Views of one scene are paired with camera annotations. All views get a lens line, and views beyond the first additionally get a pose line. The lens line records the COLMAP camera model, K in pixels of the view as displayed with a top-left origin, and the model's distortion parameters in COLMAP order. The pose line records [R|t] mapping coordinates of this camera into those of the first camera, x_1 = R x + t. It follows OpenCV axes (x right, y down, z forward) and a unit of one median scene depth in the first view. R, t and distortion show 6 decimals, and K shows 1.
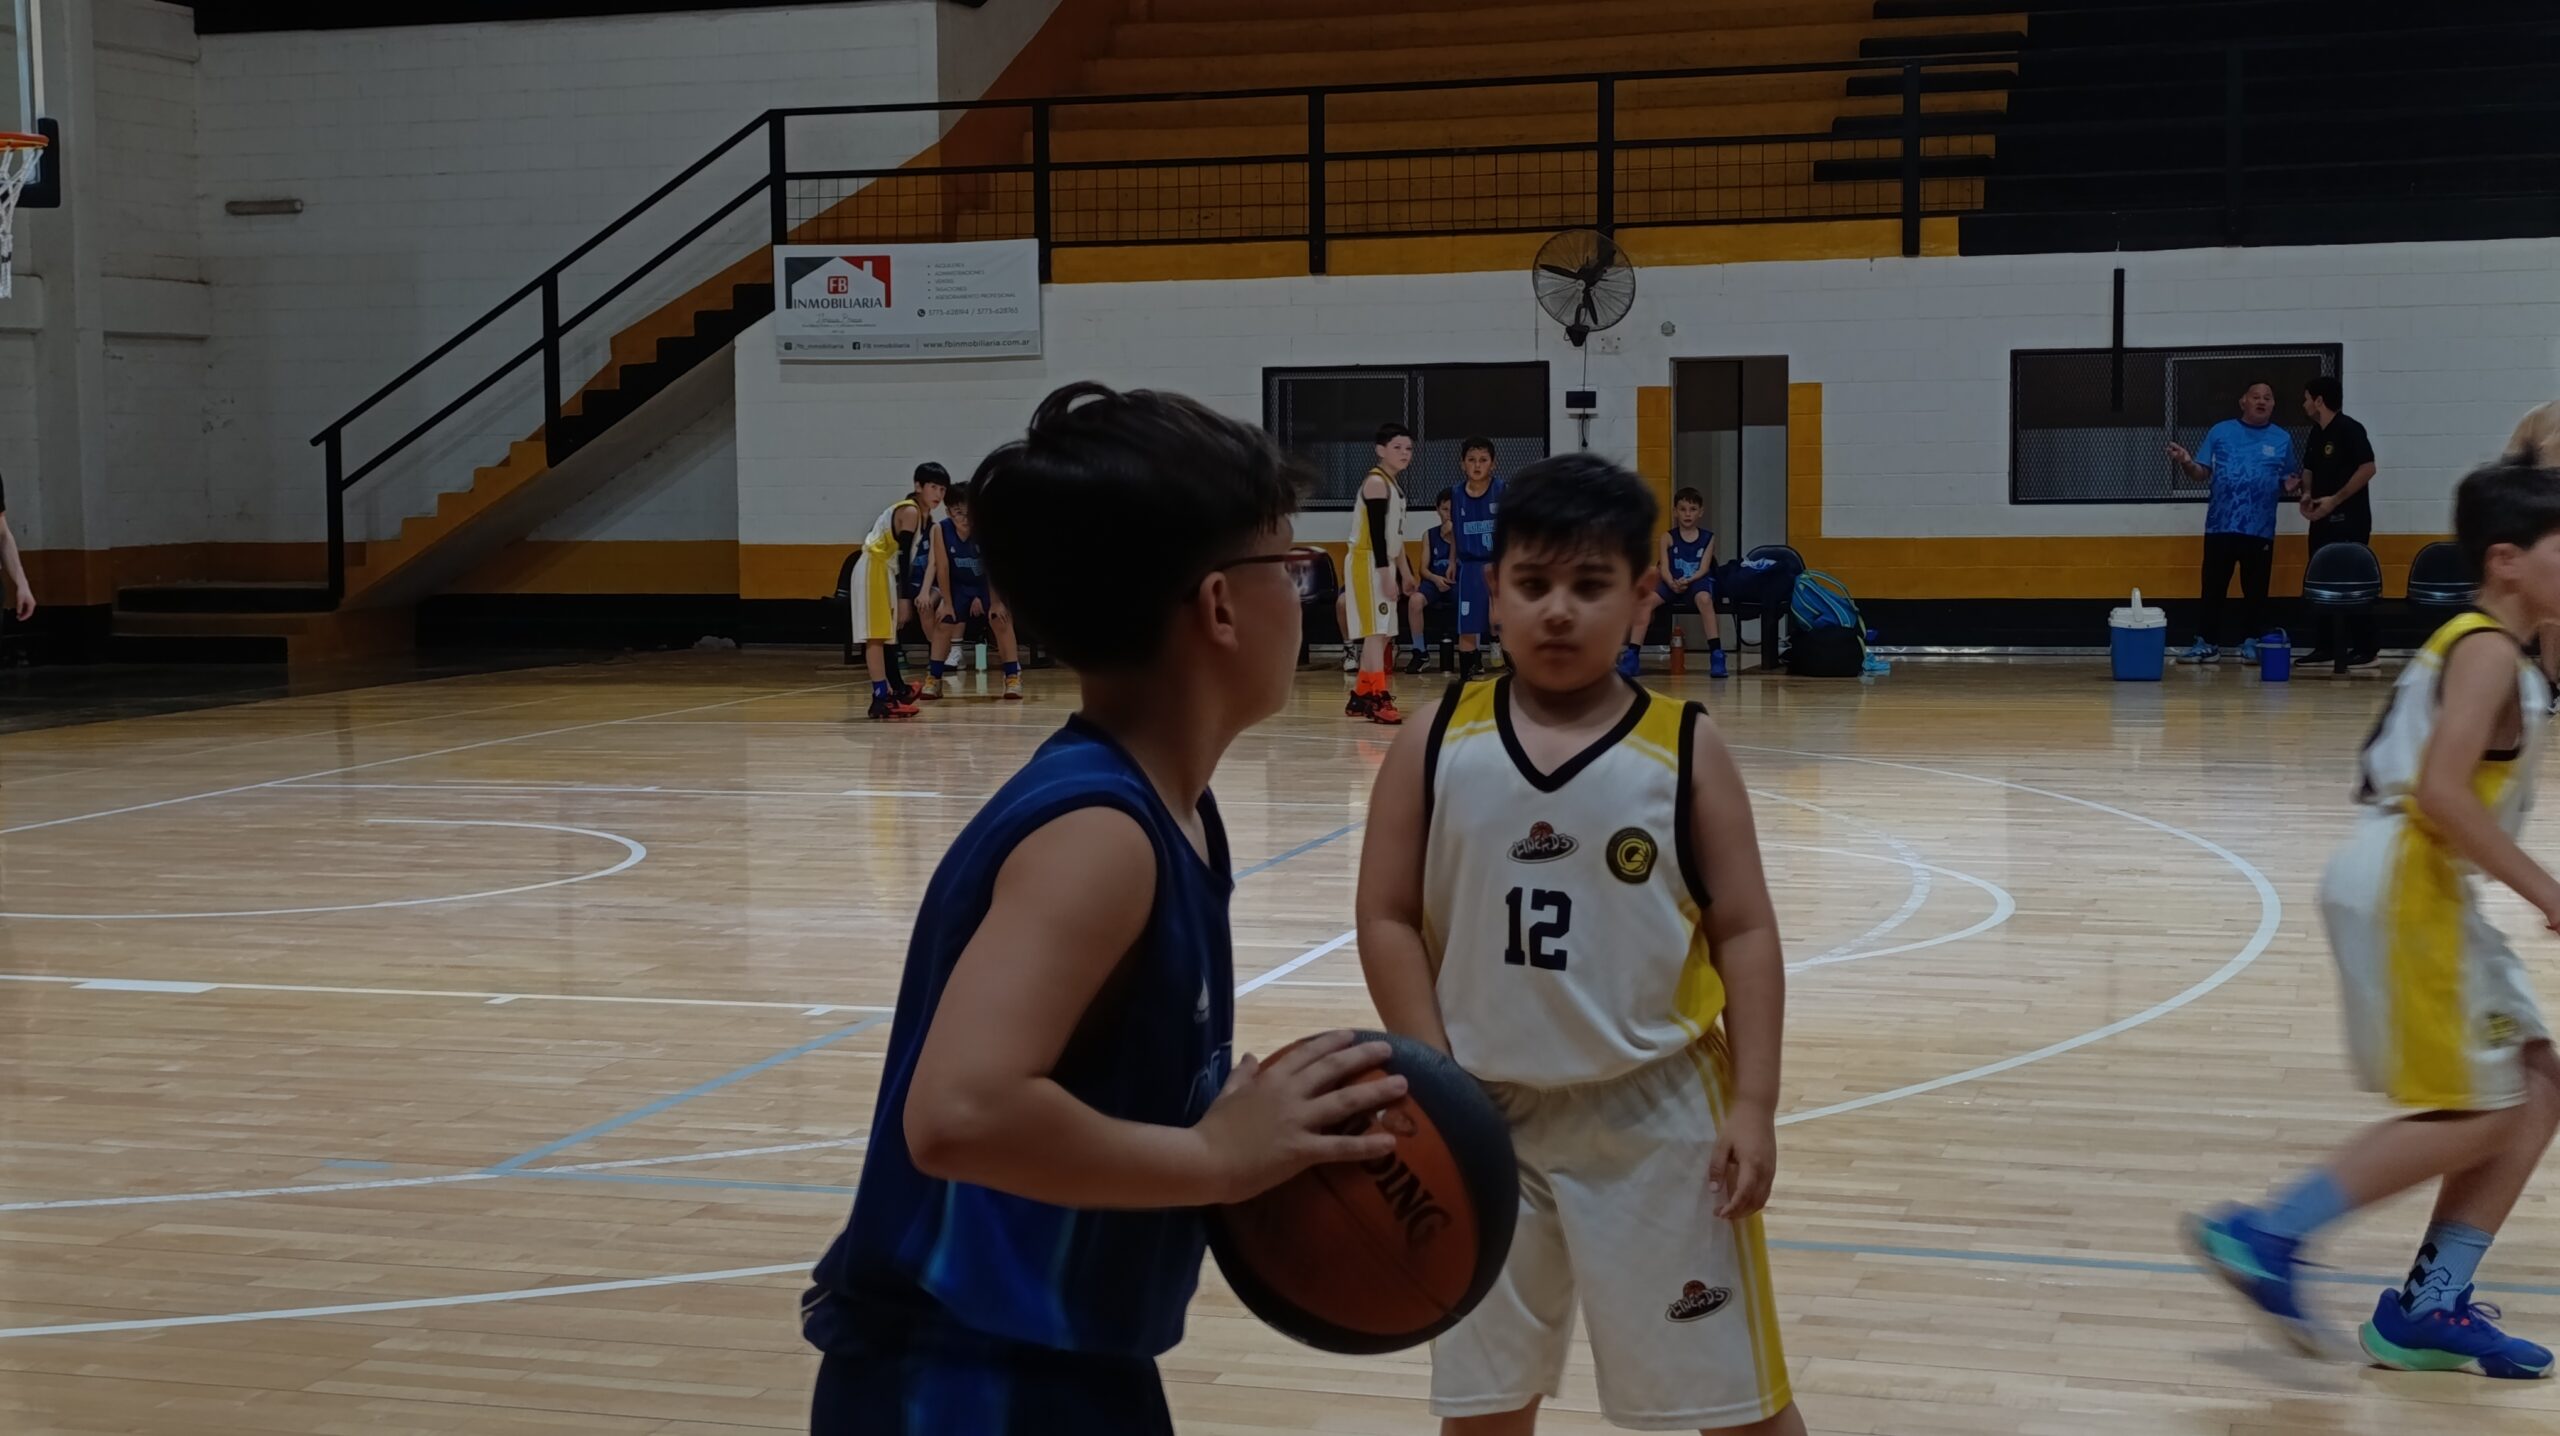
lens RADIAL K [[3478.3, 0, 1287.1], [0, 3478.3, 717.9], [0, 0, 1]] dist [0.045543, 0.000000]
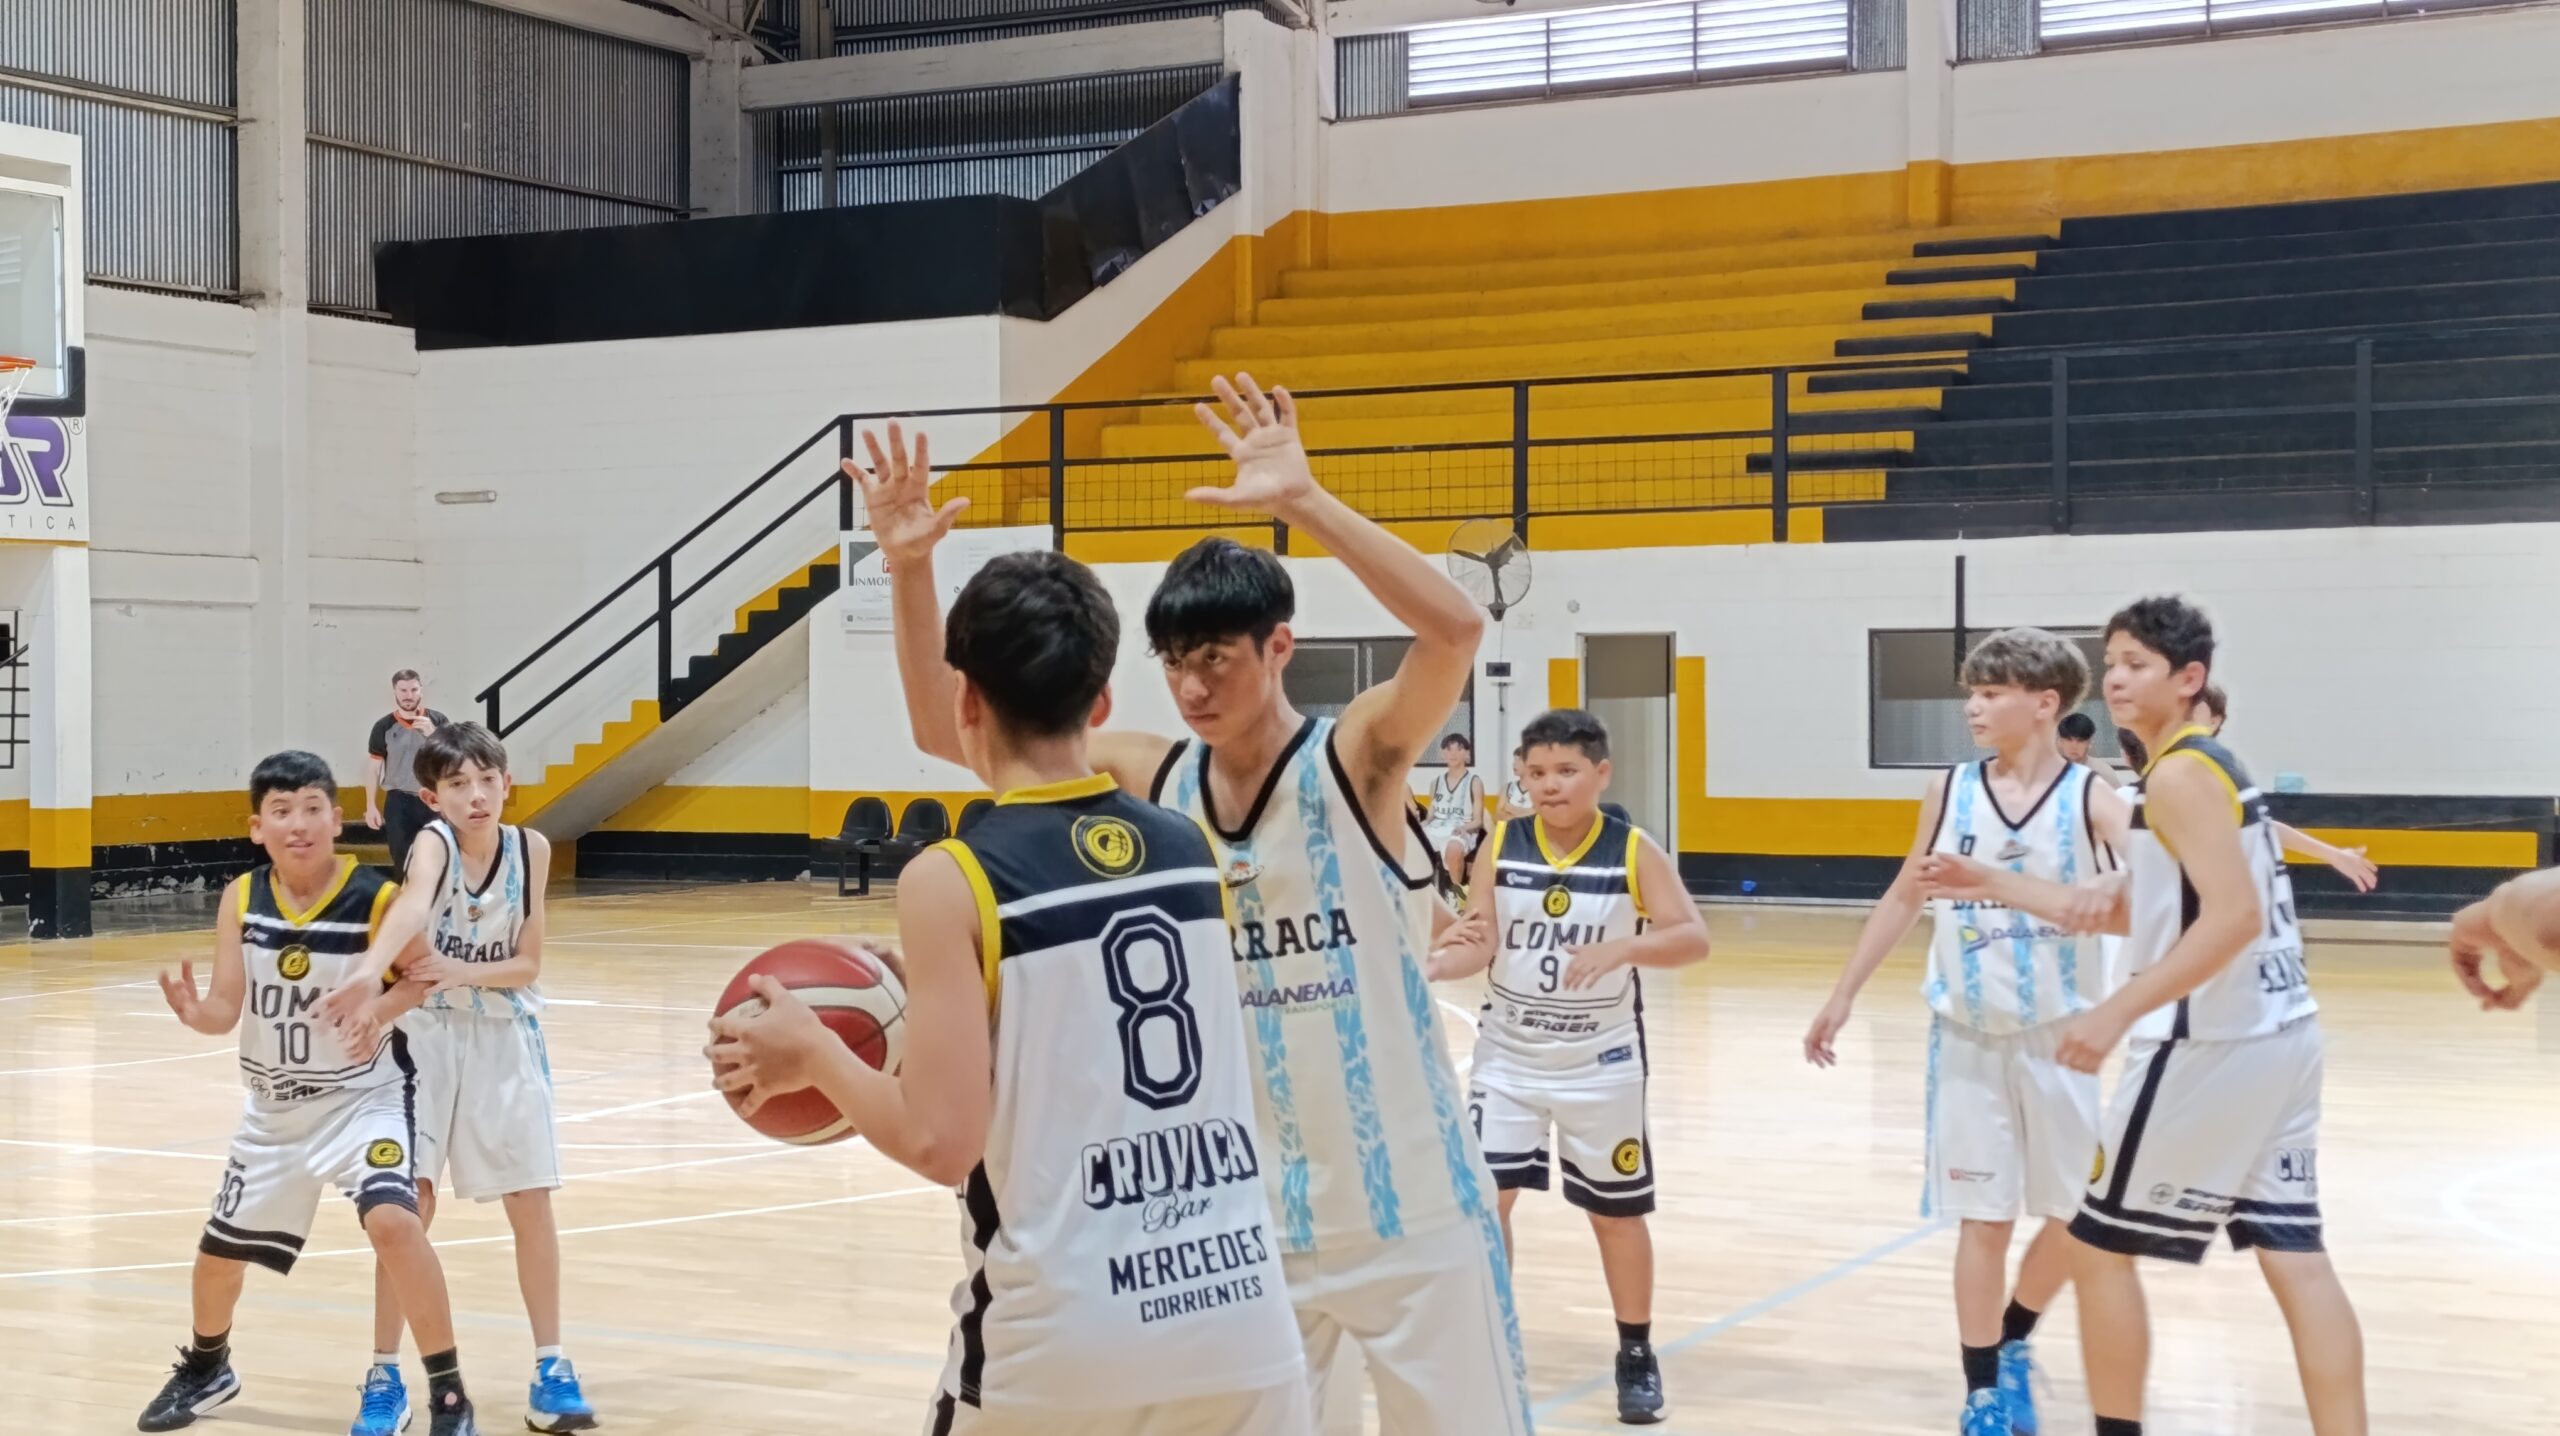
lens RADIAL K [[3478.3, 0, 1274.6], [0, 3478.3, 722.8], [0, 0, 1]] dist [0.045543, 0.000000]
pose [[0.983269, 0.009577, -0.181907, 0.206150], [-0.022889, 0.997198, -0.071221, 0.005664], [0.180715, 0.074193, 0.980733, -0.094272]]
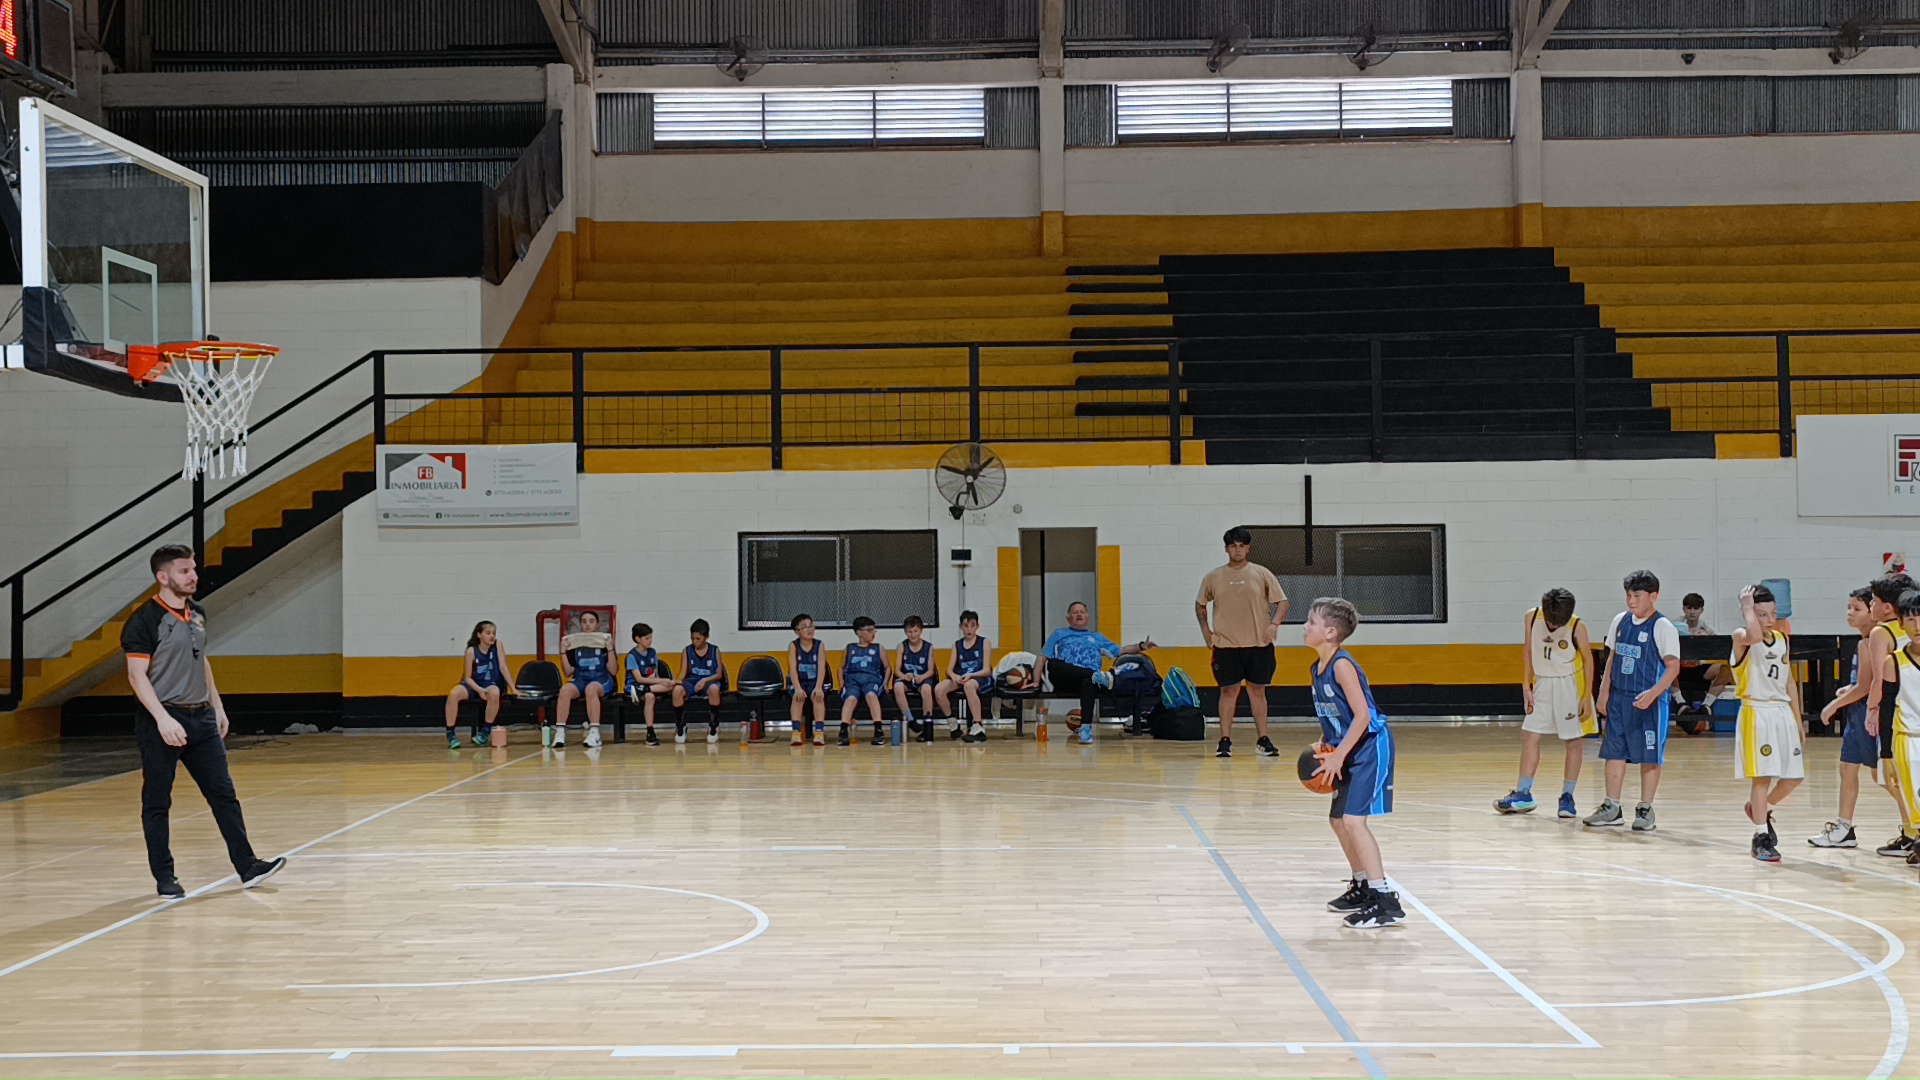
lens RADIAL K [[2108.5, 0, 955.0], [0, 2108.5, 535.1], [0, 0, 1]] dist [-0.012071, 0.000000]
pose [[0.955386, 0.004988, 0.295319, -0.178594], [0.023962, 0.995252, -0.094331, -0.013588], [-0.294387, 0.097199, 0.950731, 0.127963]]
